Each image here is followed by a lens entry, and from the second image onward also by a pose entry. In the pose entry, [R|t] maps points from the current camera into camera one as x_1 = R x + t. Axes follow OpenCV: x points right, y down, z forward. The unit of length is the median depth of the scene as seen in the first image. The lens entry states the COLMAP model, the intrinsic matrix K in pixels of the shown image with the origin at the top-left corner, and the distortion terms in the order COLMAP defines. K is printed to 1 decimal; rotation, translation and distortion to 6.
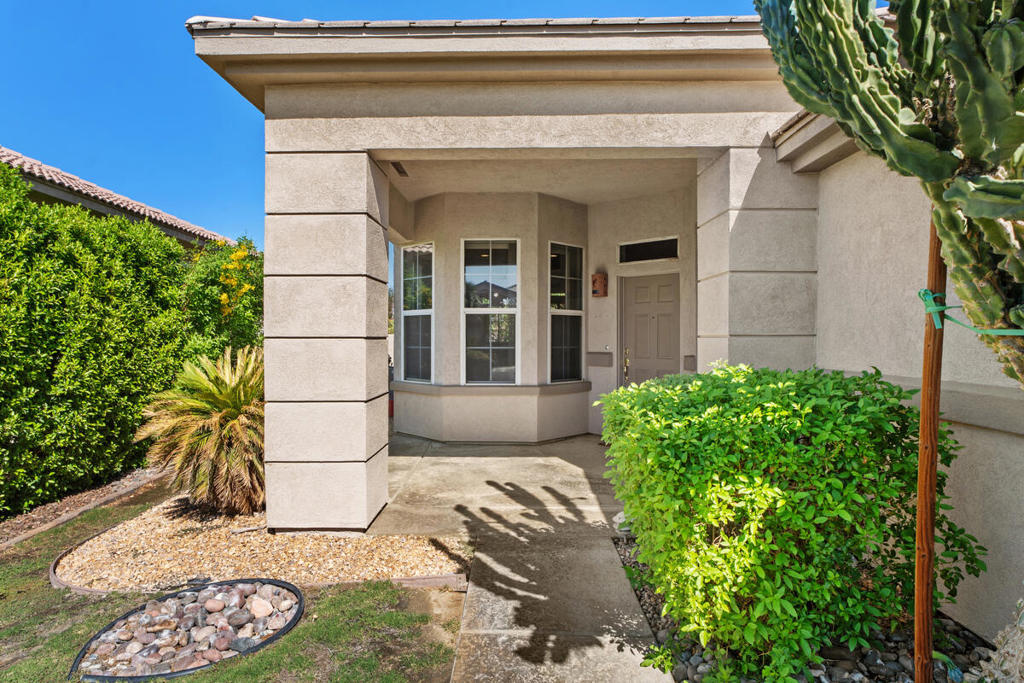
lens RADIAL K [[557.6, 0, 512.0], [0, 557.6, 341.5], [0, 0, 1]] dist [-0.001083, -0.000036]
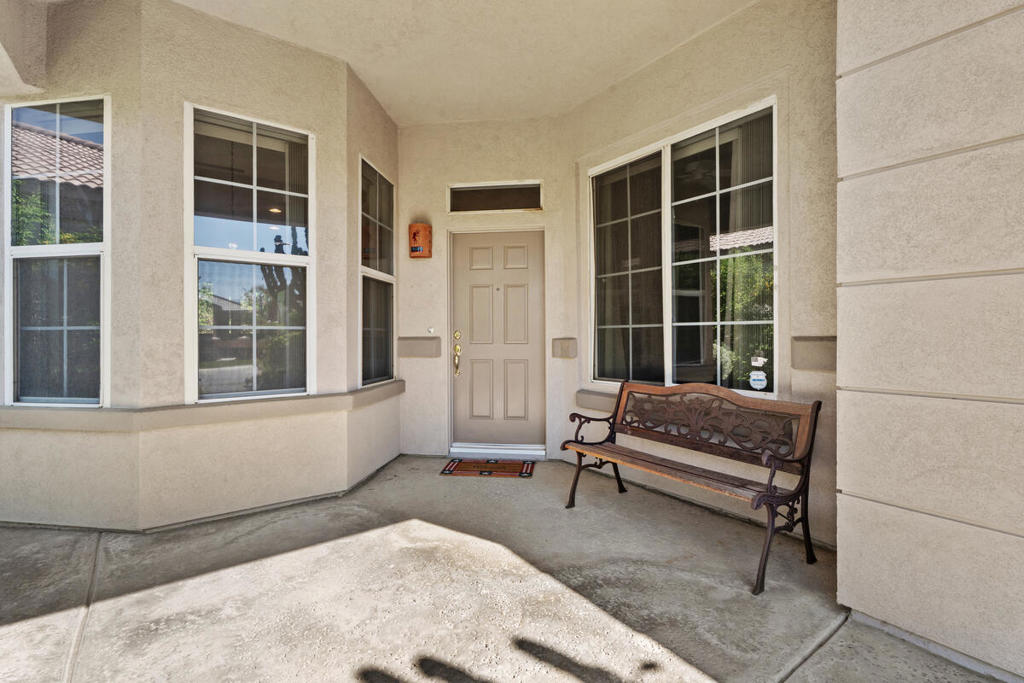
lens RADIAL K [[462.6, 0, 511.6], [0, 462.6, 329.4], [0, 0, 1]] dist [0.000136, 0.000251]
pose [[0.800248, 0.002864, 0.599662, -0.103414], [0.007986, 0.999849, -0.015432, 0.020871], [-0.599616, 0.017139, 0.800104, 0.490465]]
